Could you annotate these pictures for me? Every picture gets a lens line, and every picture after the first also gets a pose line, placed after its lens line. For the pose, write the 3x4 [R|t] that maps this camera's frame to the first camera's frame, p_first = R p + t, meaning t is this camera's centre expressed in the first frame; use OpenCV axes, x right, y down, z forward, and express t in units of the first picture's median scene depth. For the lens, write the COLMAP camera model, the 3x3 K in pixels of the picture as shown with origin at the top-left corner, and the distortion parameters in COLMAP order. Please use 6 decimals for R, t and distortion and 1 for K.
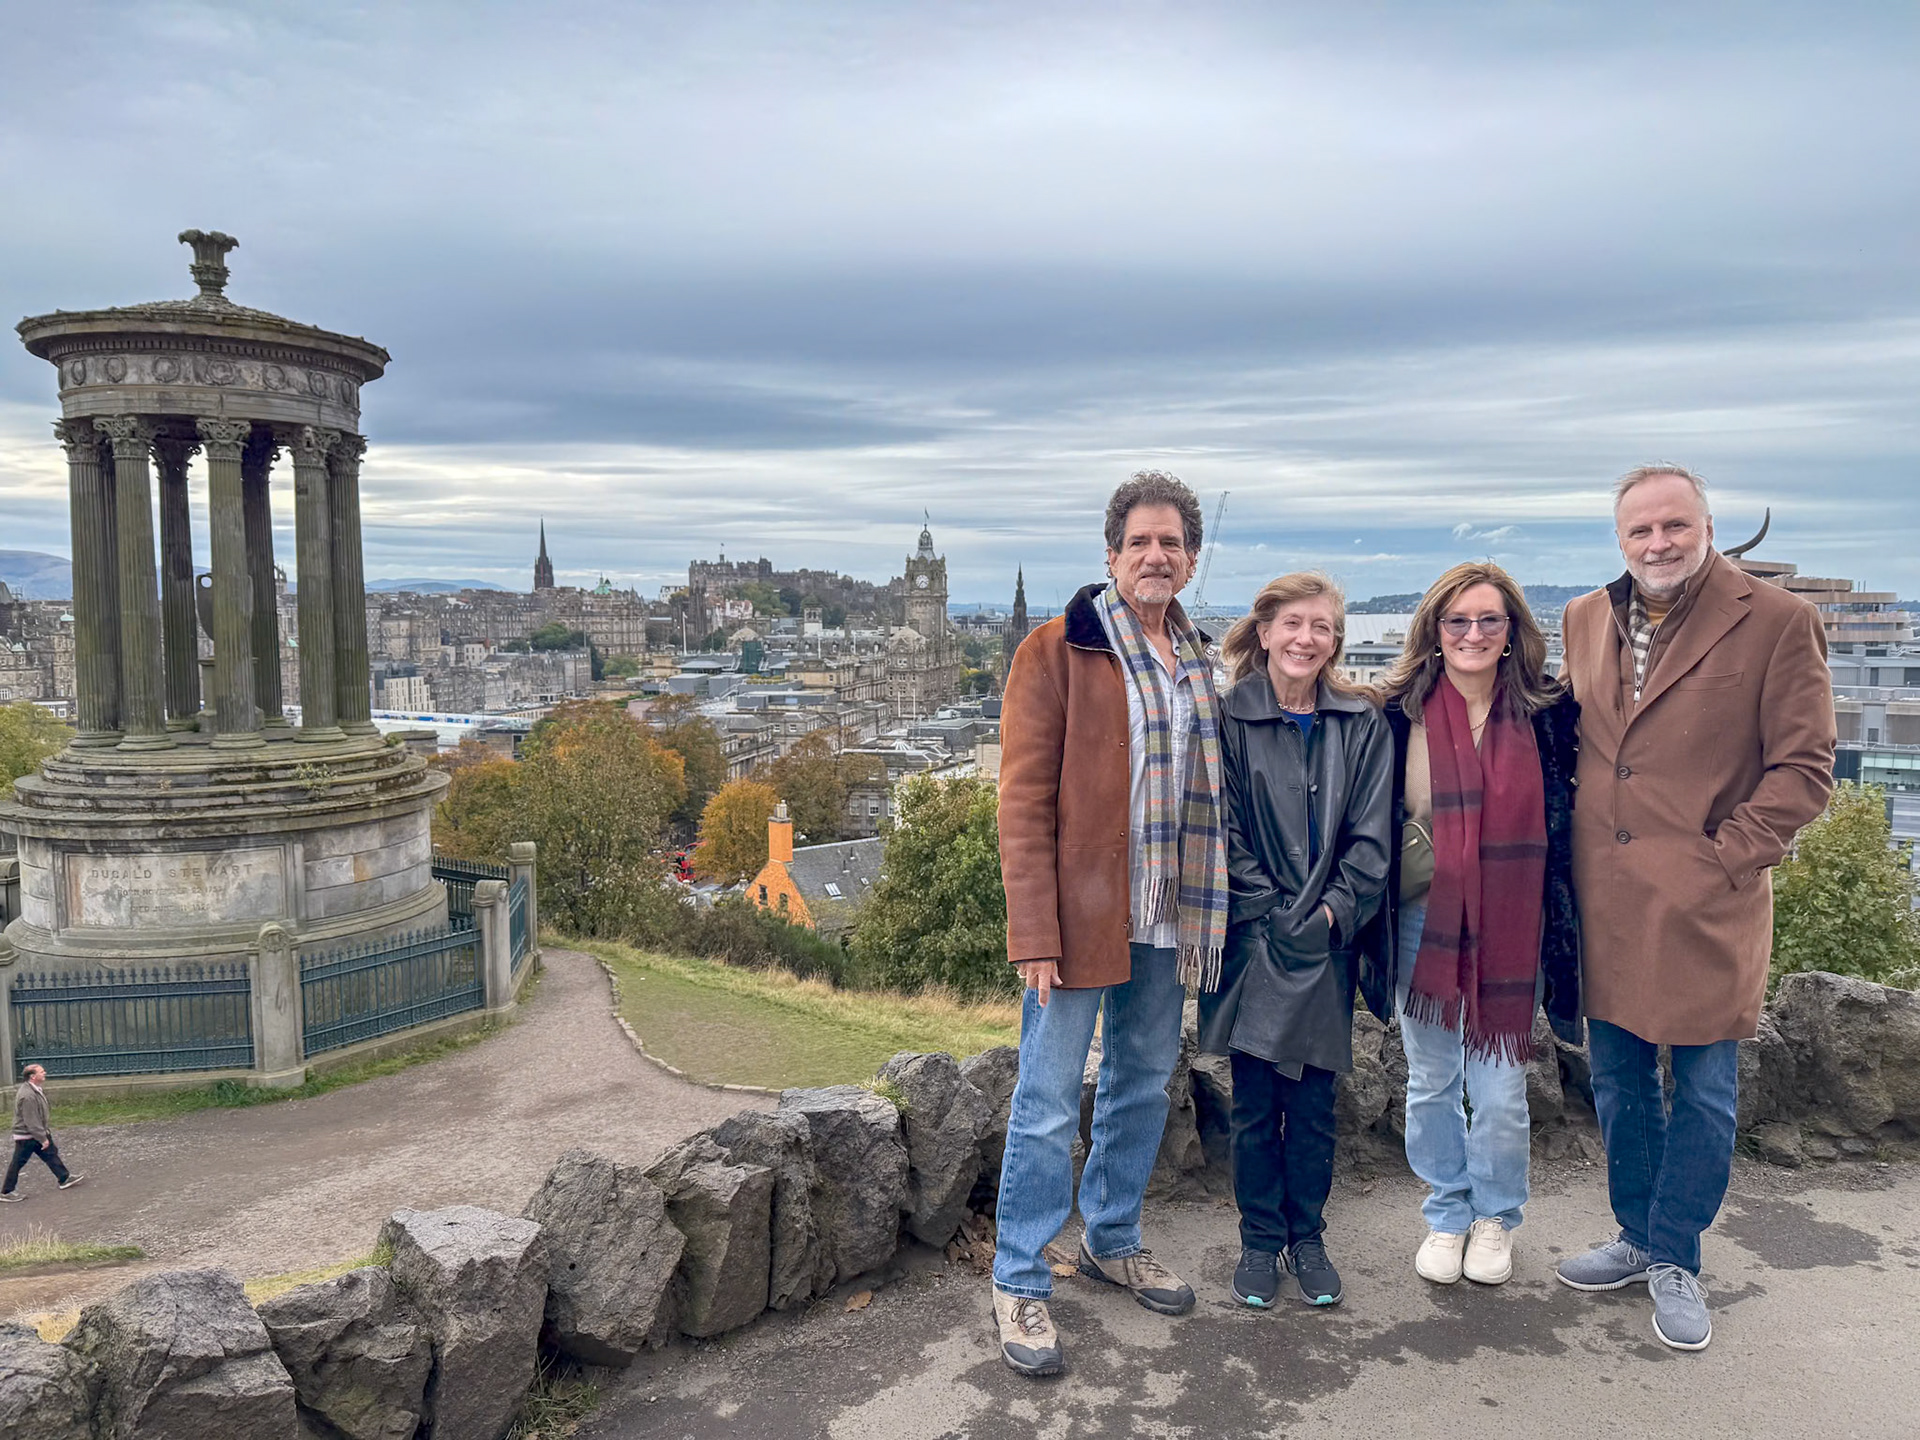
lens RADIAL K [[1905.1, 0, 985.3], [0, 1905.1, 712.5], [0, 0, 1]] dist [0.315156, -0.885167]
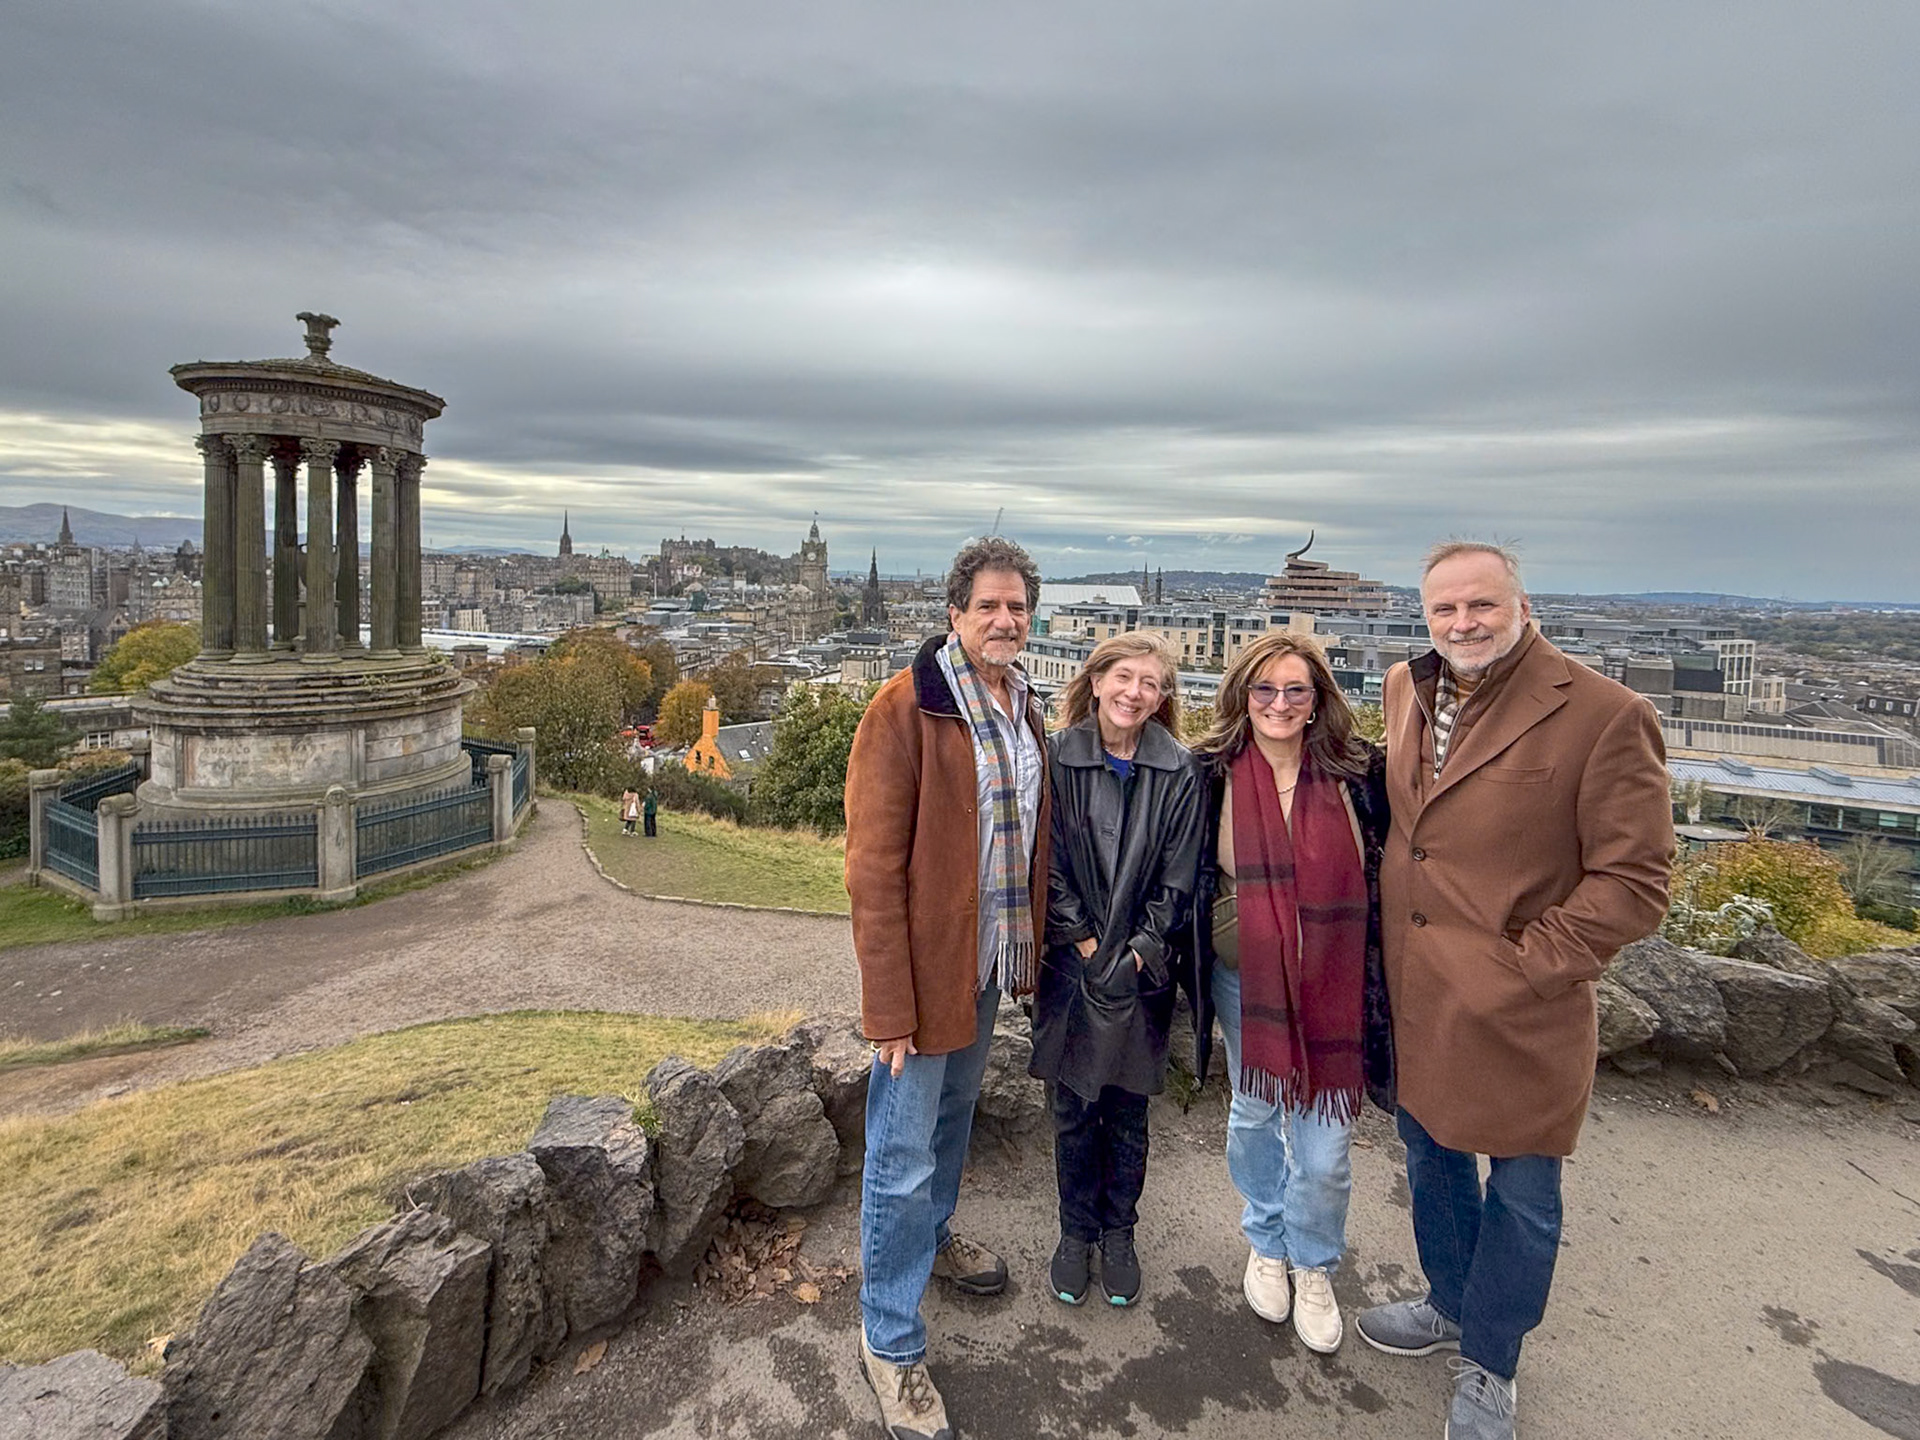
lens RADIAL K [[3274.8, 0, 960.0], [0, 3274.8, 720.0], [0, 0, 1]] dist [0.483475, -4.569144]
pose [[0.990876, 0.031748, 0.130982, -0.235700], [-0.019893, 0.995666, -0.090848, 0.279001], [-0.133299, 0.087413, 0.987213, -1.518343]]
